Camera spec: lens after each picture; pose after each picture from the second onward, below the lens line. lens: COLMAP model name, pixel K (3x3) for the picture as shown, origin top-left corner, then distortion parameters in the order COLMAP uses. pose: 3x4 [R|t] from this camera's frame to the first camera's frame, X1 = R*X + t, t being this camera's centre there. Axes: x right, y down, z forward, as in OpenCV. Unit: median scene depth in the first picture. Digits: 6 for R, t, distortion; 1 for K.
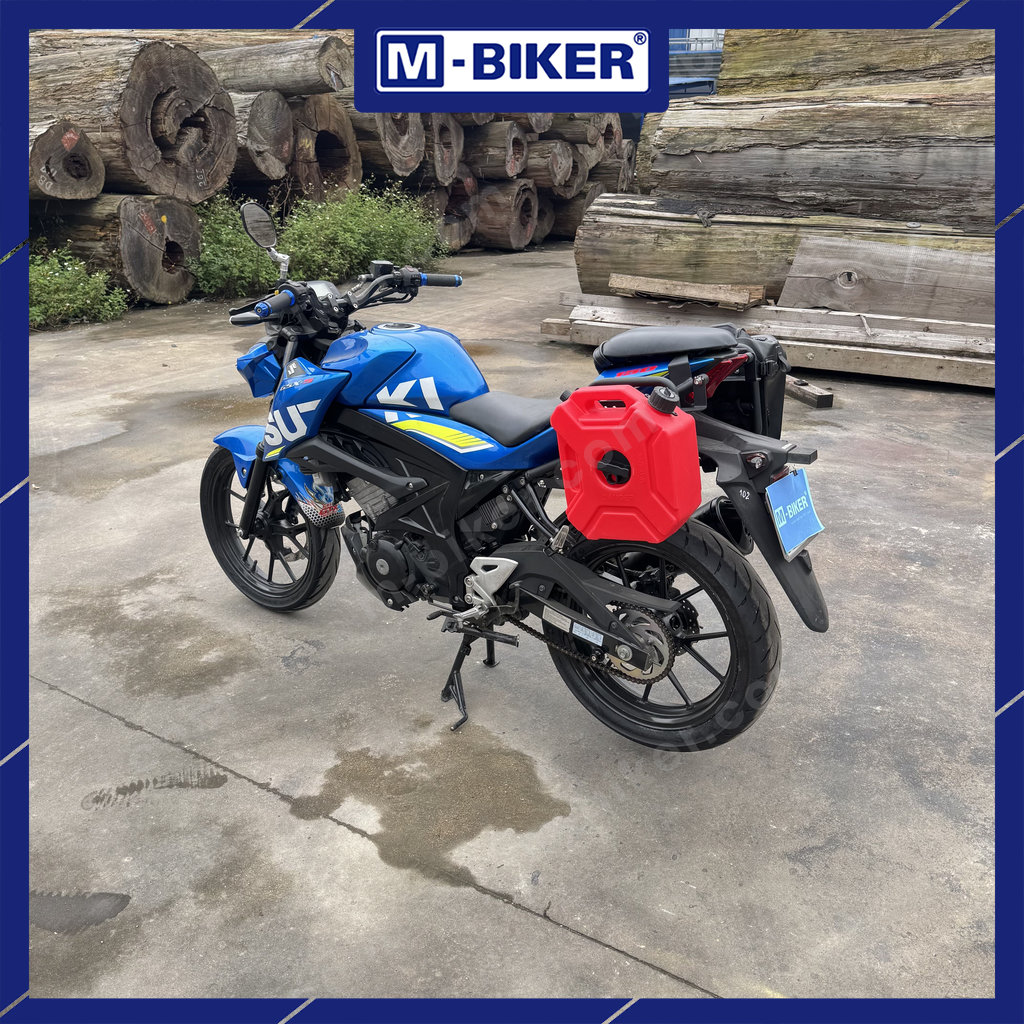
lens RADIAL K [[973.0, 0, 512.7], [0, 973.0, 513.4], [0, 0, 1]] dist [-0.008207, 0.000000]
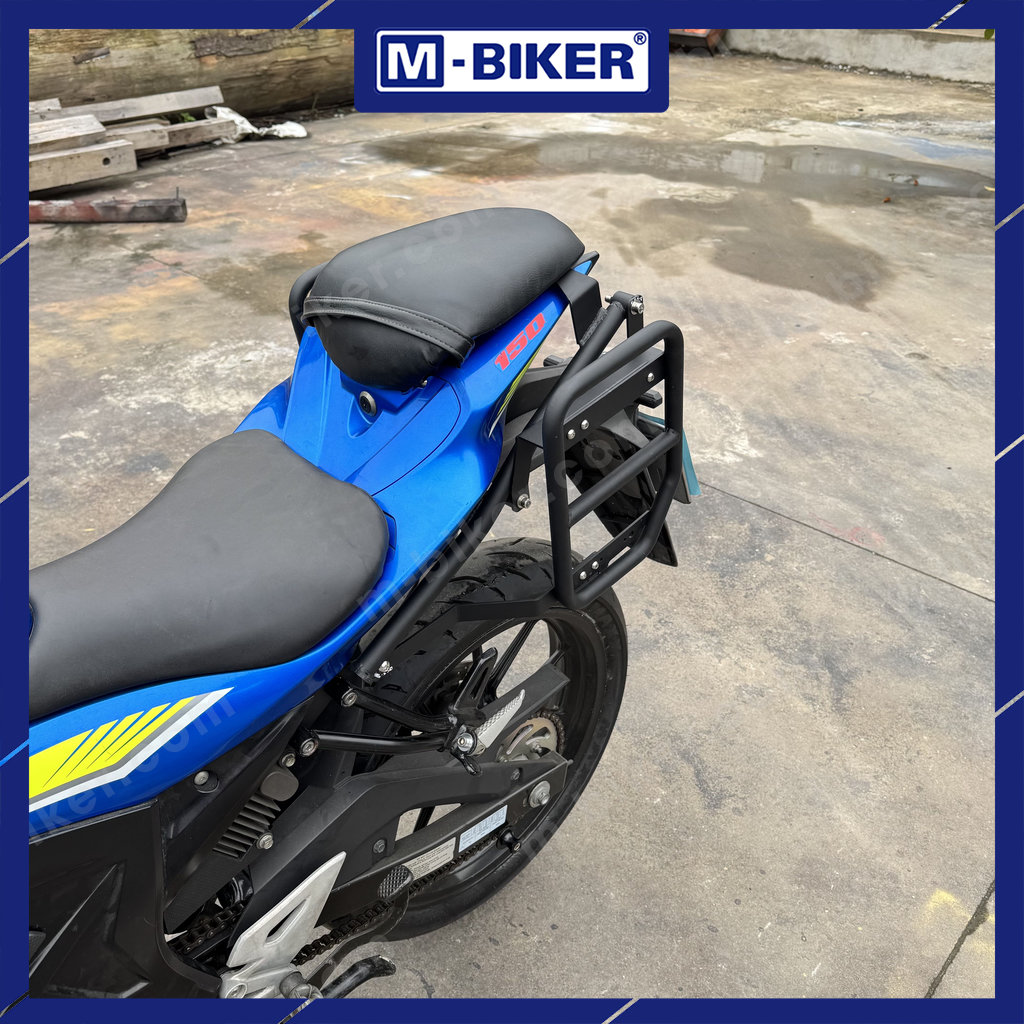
lens RADIAL K [[973.0, 0, 509.7], [0, 973.0, 509.5], [0, 0, 1]] dist [-0.008207, 0.000000]
pose [[0.147369, -0.523206, 0.839367, -0.310119], [0.282256, 0.835591, 0.471296, -0.302603], [-0.947953, 0.167461, 0.270818, 0.920545]]
